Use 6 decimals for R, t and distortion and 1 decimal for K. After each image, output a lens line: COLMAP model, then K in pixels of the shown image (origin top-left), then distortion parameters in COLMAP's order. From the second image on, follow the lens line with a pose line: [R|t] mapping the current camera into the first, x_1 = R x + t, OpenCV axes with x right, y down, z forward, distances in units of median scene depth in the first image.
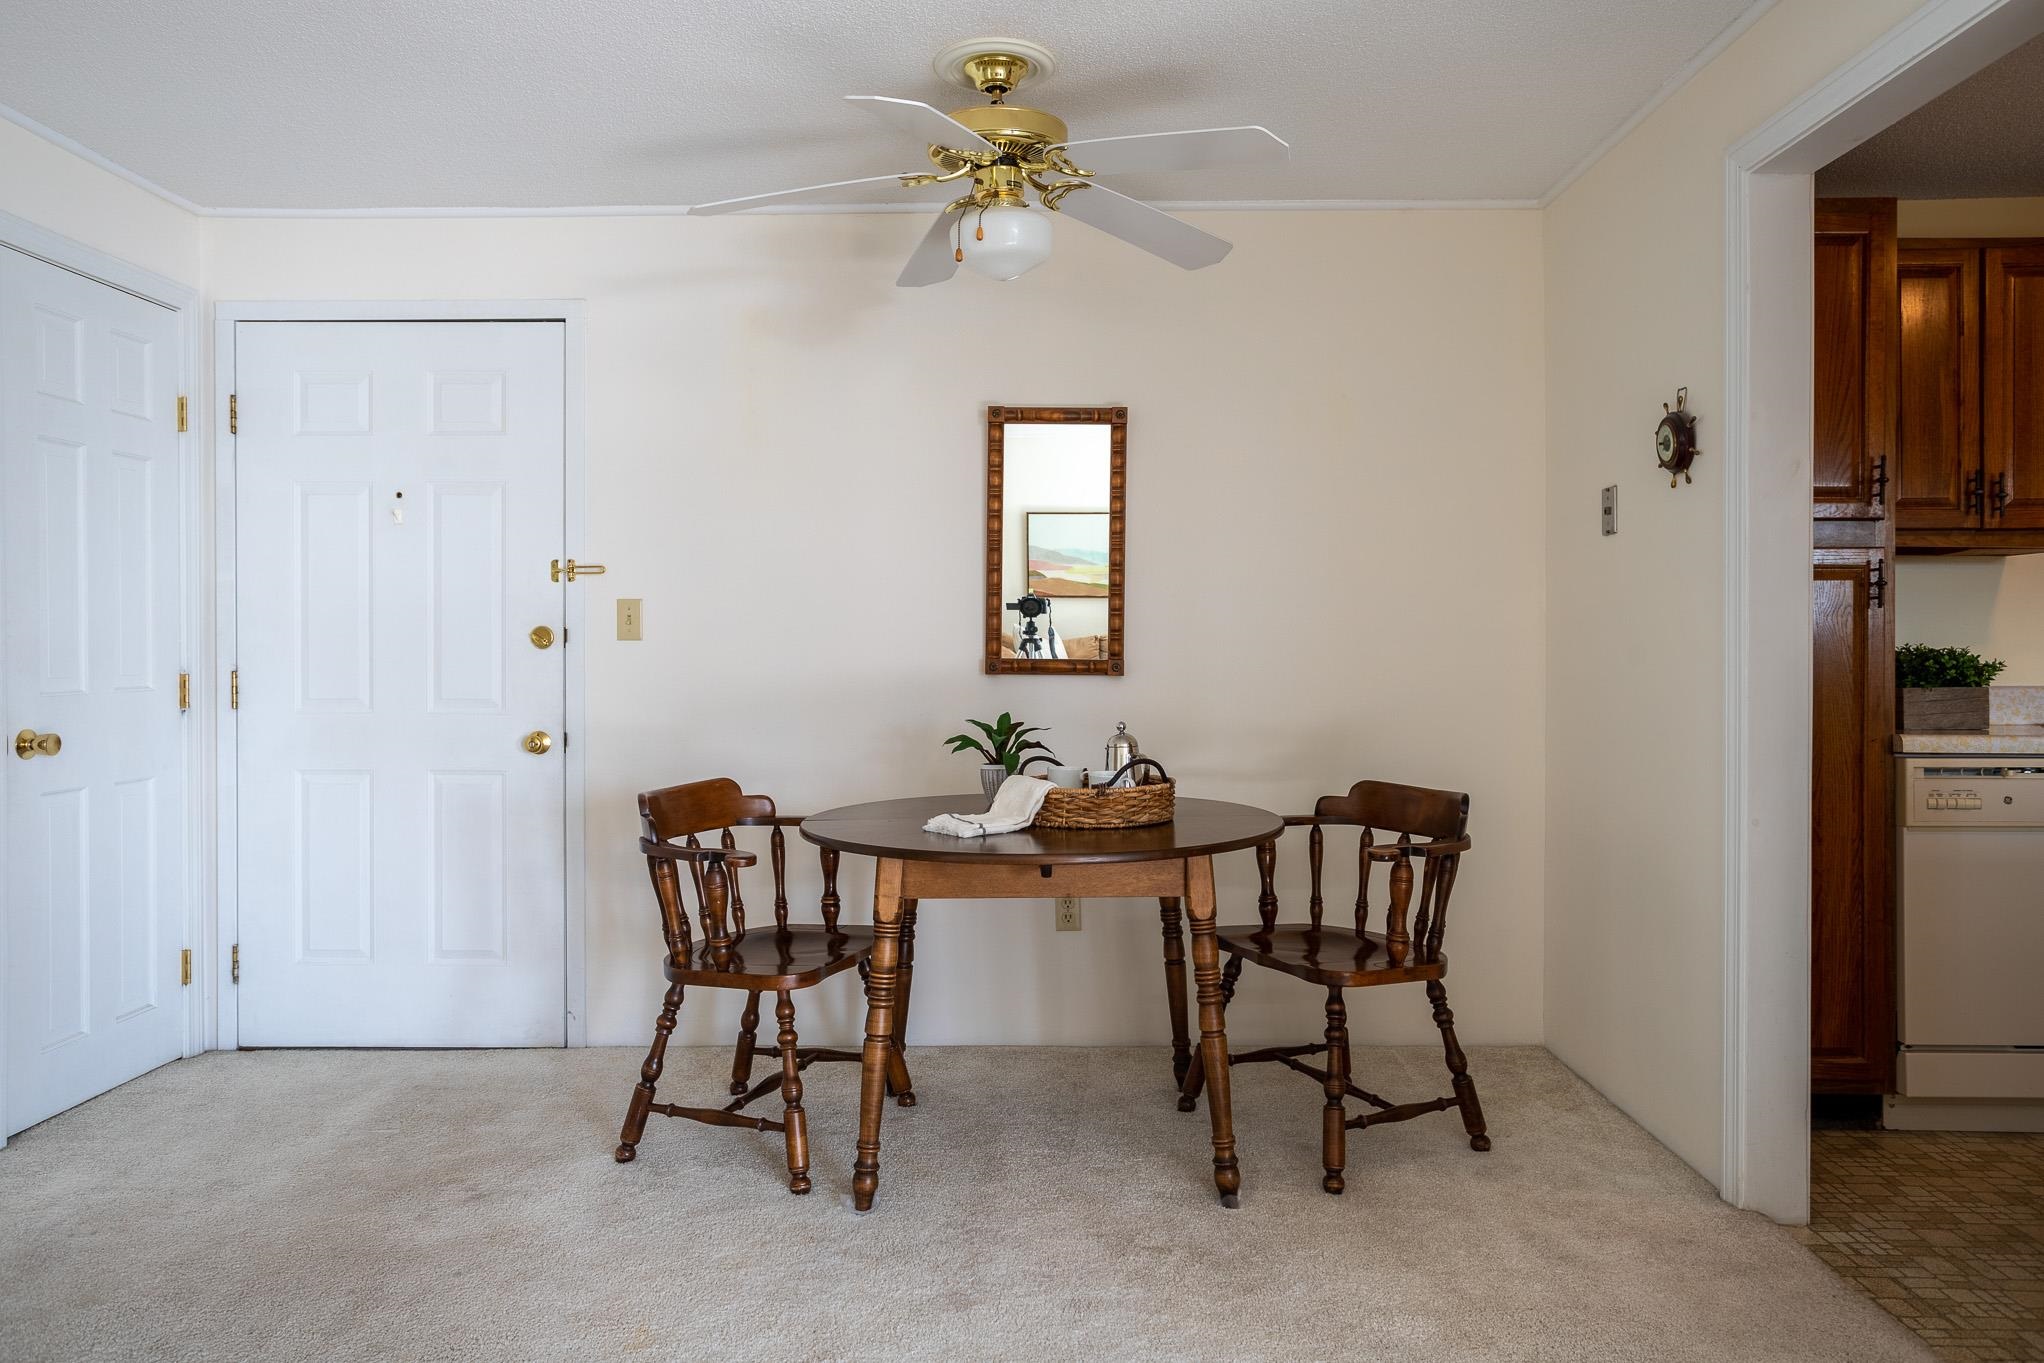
lens RADIAL K [[1368.7, 0, 1017.6], [0, 1368.7, 662.6], [0, 0, 1]] dist [0.000650, 0.001664]
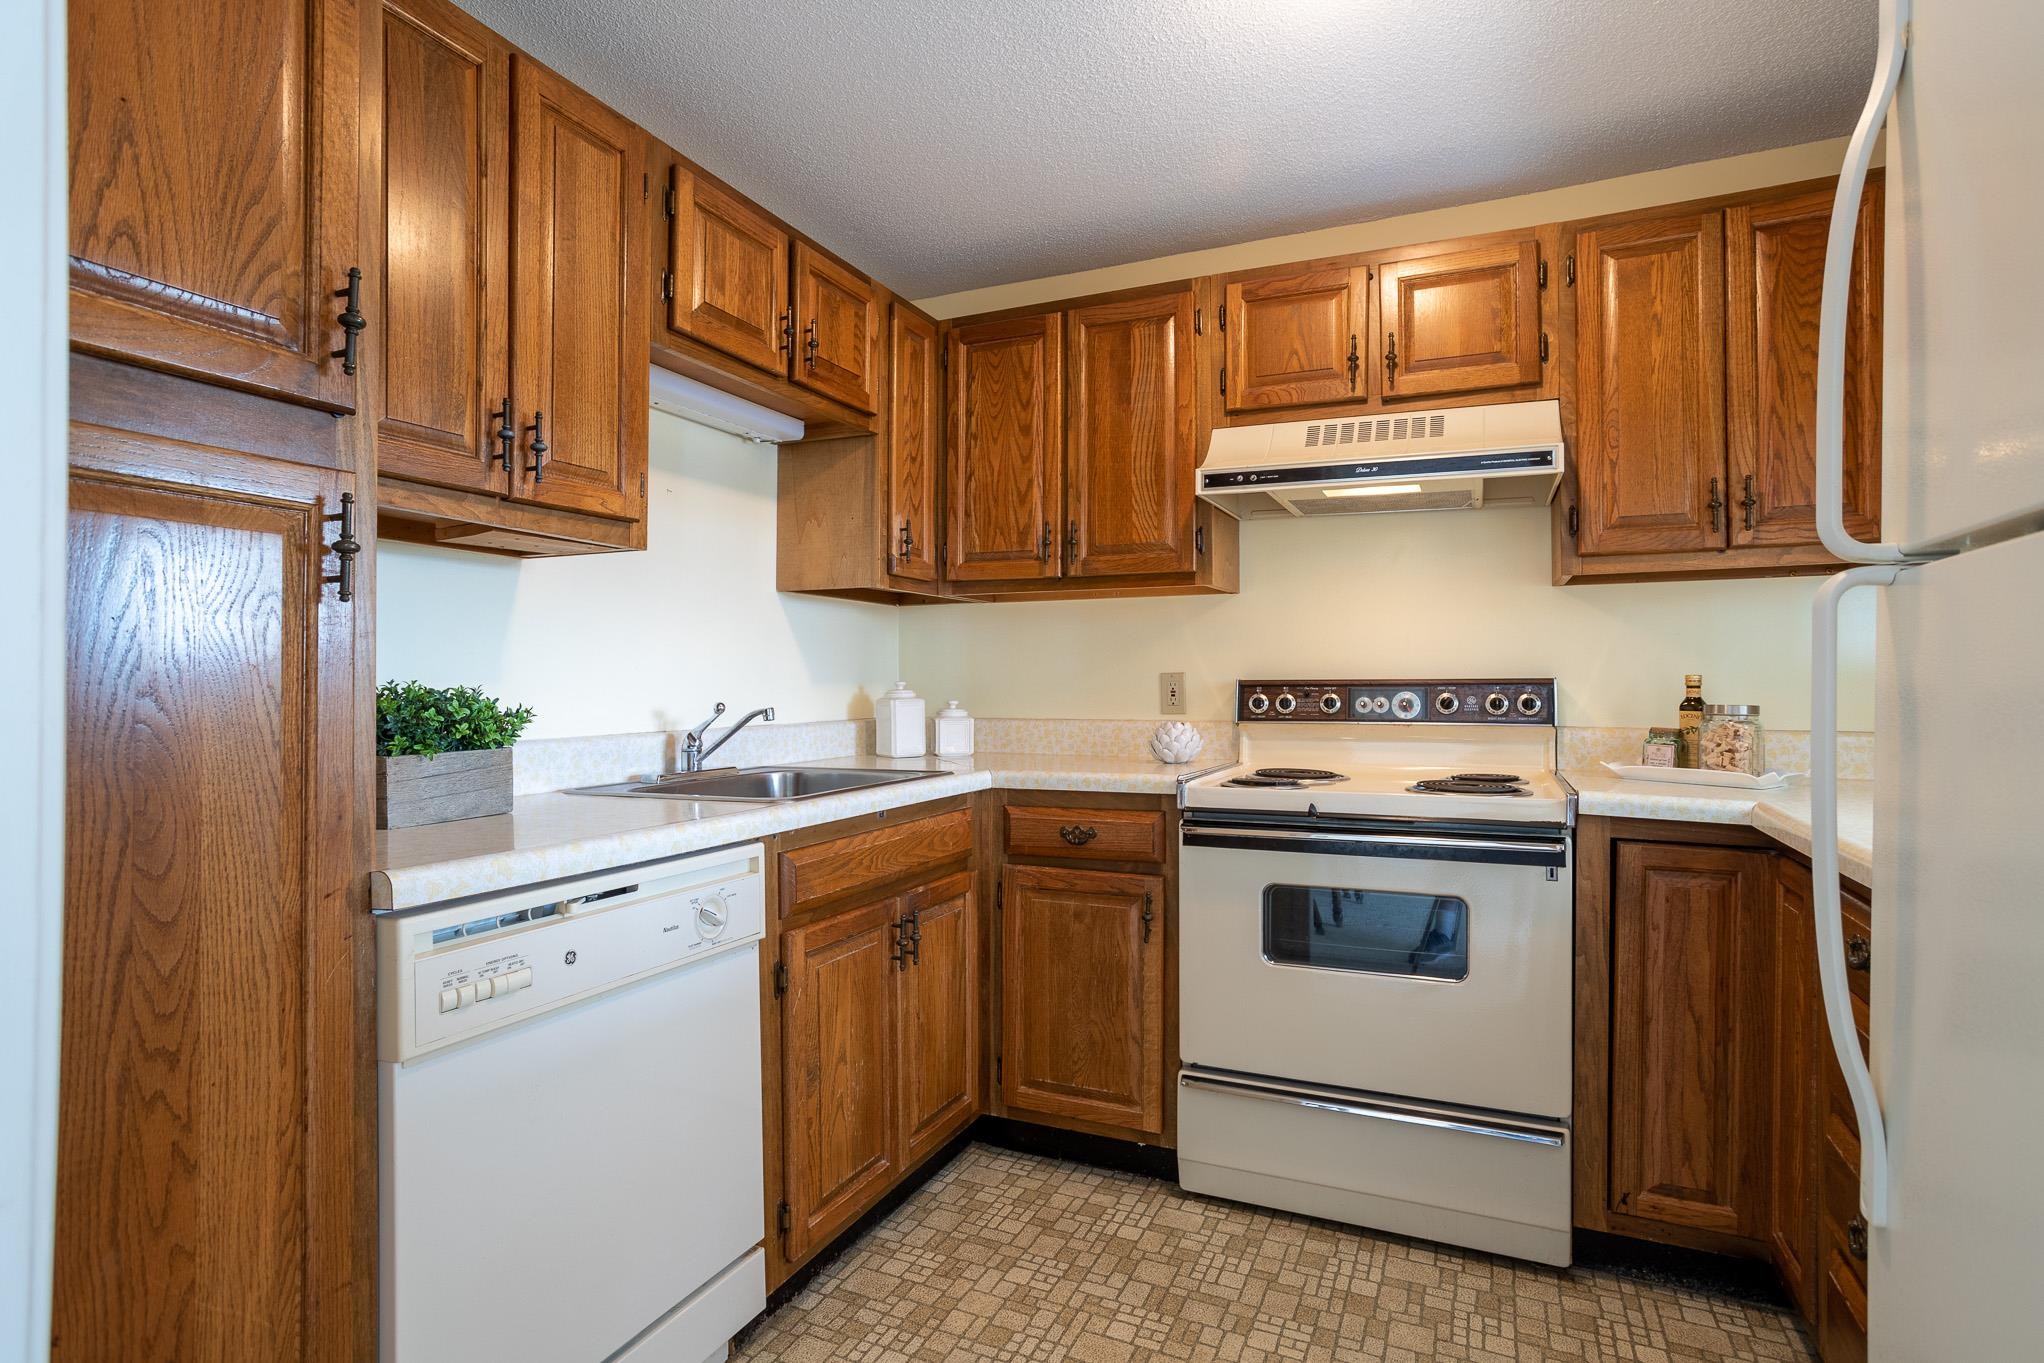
lens RADIAL K [[1033.7, 0, 1018.8], [0, 1033.7, 677.7], [0, 0, 1]] dist [-0.040580, 0.026813]
pose [[0.418510, 0.008487, 0.908173, 0.380594], [0.006198, 0.999906, -0.012200, -0.008414], [-0.908191, 0.010735, 0.418418, 0.599241]]
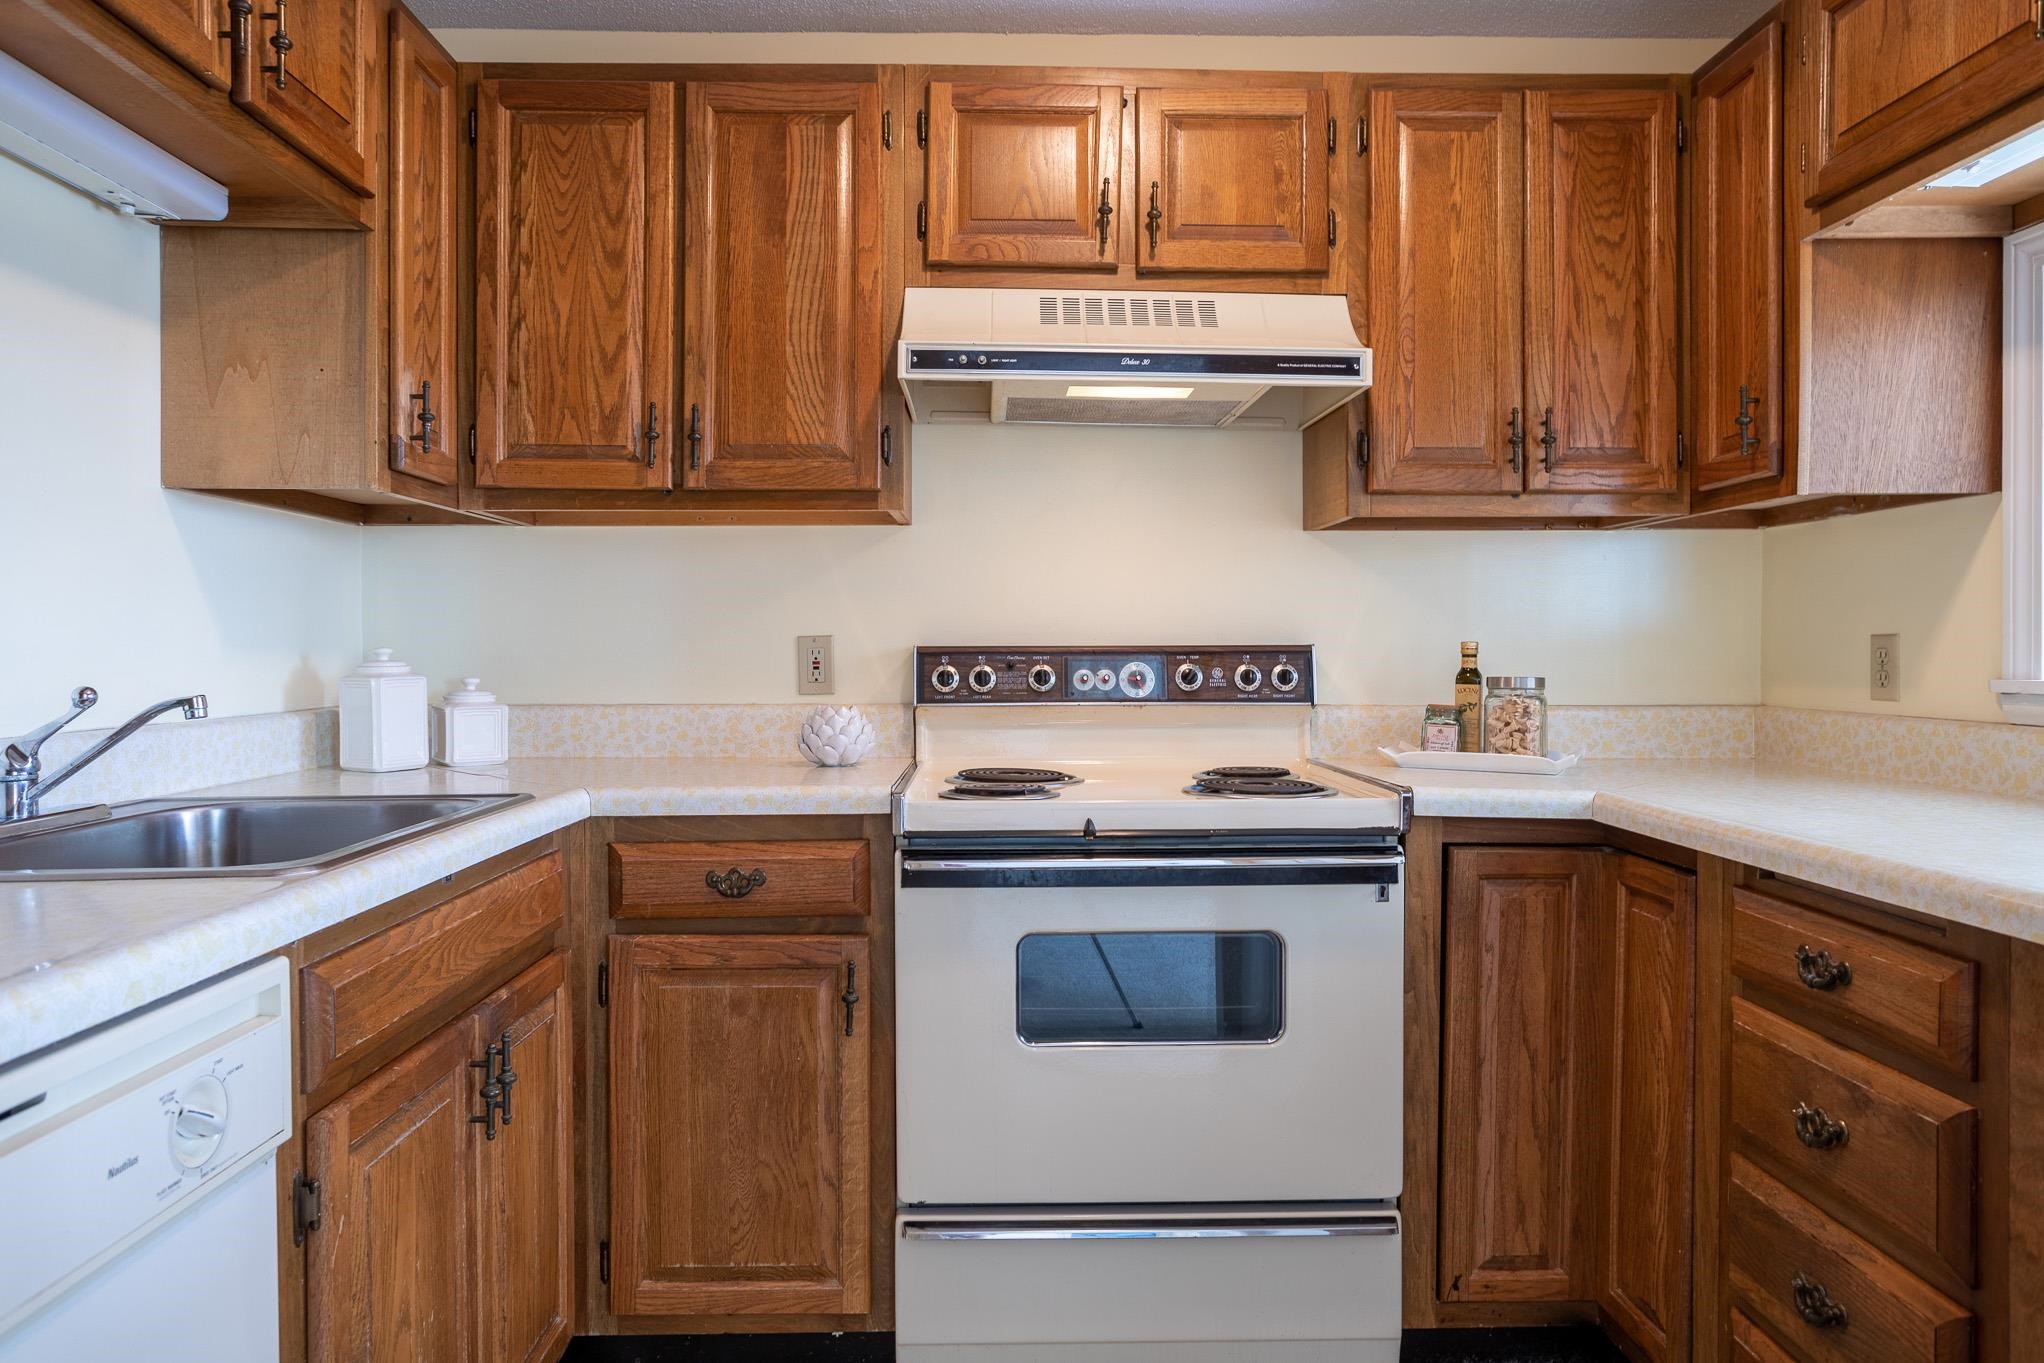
lens RADIAL K [[1324.9, 0, 1031.3], [0, 1324.9, 664.8], [0, 0, 1]] dist [-0.034694, 0.042801]
pose [[-0.013762, -0.006021, 0.999887, 0.447427], [0.007829, 0.999951, 0.006129, -0.009229], [-0.999875, 0.007913, -0.013714, 0.734800]]
